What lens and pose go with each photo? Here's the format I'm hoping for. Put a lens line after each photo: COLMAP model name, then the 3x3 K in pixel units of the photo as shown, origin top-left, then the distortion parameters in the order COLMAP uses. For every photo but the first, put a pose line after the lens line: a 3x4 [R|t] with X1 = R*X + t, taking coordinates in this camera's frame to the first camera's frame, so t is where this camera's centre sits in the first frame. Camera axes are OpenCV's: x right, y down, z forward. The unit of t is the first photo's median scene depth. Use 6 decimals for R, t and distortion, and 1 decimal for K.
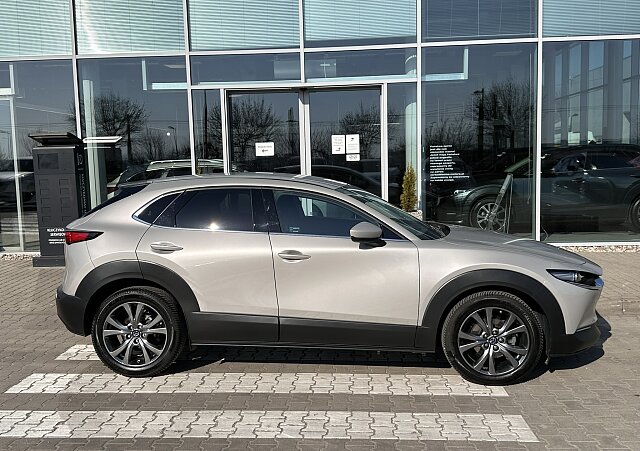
lens RADIAL K [[681.5, 0, 320.0], [0, 681.5, 225.5], [0, 0, 1]] dist [0.085387, 0.001249]
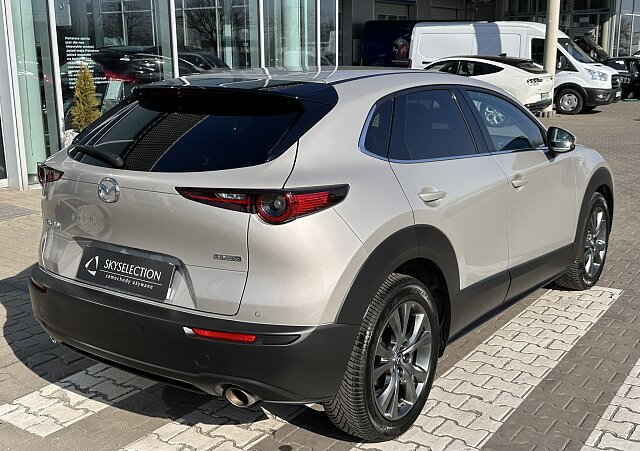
lens RADIAL K [[751.7, 0, 320.0], [0, 751.7, 225.5], [0, 0, 1]] dist [0.024209, 0.021655]
pose [[0.493921, -0.170397, 0.852647, -0.403885], [0.078633, 0.985345, 0.151365, -0.022530], [-0.865944, -0.007716, 0.500082, 0.384891]]
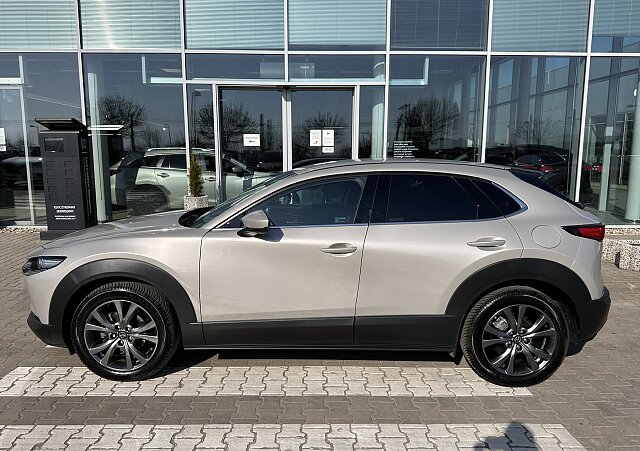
lens RADIAL K [[490.6, 0, 320.0], [0, 490.6, 225.5], [0, 0, 1]] dist [0.076164, -0.099562]
pose [[0.995929, 0.013803, 0.089079, -0.039266], [-0.017648, 0.998940, 0.042514, -0.005327], [-0.088398, -0.043913, 0.995117, 0.164698]]
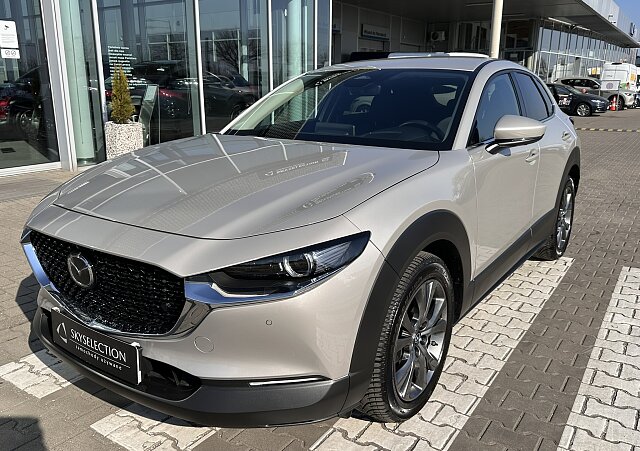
lens RADIAL K [[543.2, 0, 320.0], [0, 543.2, 225.5], [0, 0, 1]] dist [-0.000615, 0.001188]
pose [[0.488247, -0.192818, 0.851138, -0.331764], [0.065778, 0.980643, 0.184424, -0.003736], [-0.870223, -0.034058, 0.491480, 0.427281]]
